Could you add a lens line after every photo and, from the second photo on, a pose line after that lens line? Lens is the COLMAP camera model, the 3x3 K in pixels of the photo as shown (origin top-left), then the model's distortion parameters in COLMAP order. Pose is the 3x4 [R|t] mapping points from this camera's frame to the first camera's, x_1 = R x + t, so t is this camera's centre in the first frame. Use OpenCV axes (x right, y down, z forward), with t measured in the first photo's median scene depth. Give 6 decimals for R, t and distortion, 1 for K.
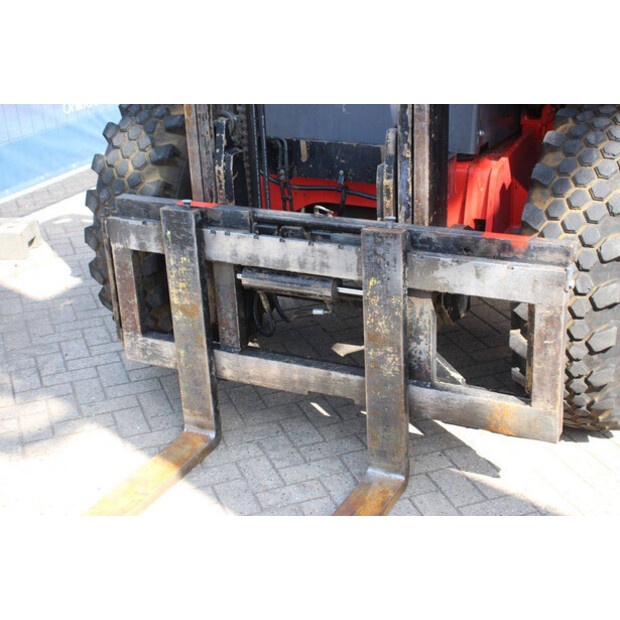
lens RADIAL K [[1007.1, 0, 313.3], [0, 1007.1, 315.4], [0, 0, 1]] dist [0.136712, 0.000000]
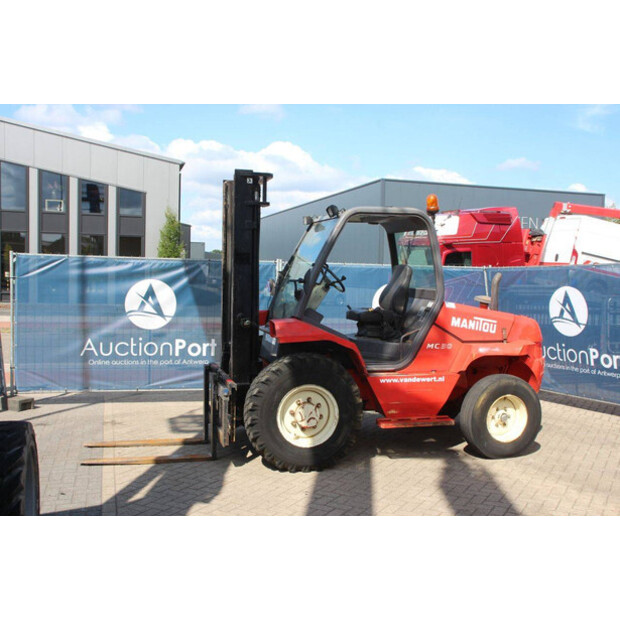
lens RADIAL K [[715.7, 0, 311.2], [0, 715.7, 310.4], [0, 0, 1]] dist [-0.022770, 0.000000]
pose [[0.665622, 0.101397, -0.739369, 1.931144], [-0.334531, 0.926153, -0.174151, 0.026612], [0.667111, 0.363261, 0.650388, -0.404642]]
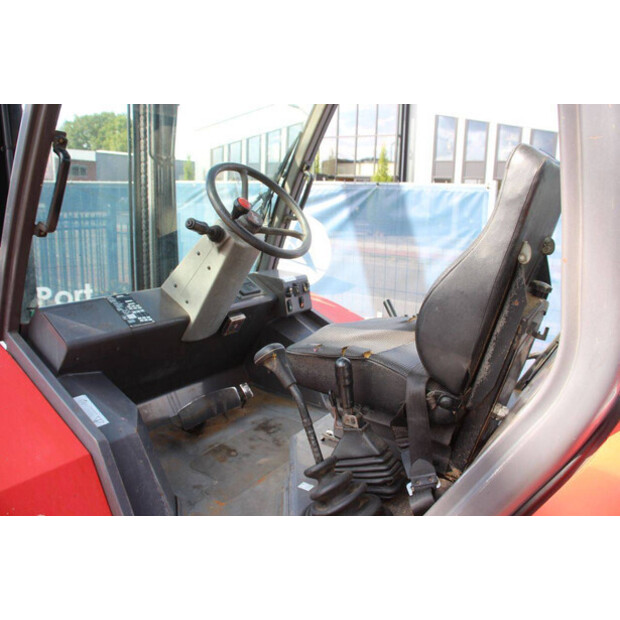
lens RADIAL K [[512.2, 0, 306.2], [0, 512.2, 306.3], [0, 0, 1]] dist [-0.164698, 0.114479]
pose [[-0.129764, 0.241410, -0.961708, 0.656528], [-0.399582, 0.874933, 0.273543, -0.601607], [0.907467, 0.419777, -0.017072, 1.296842]]
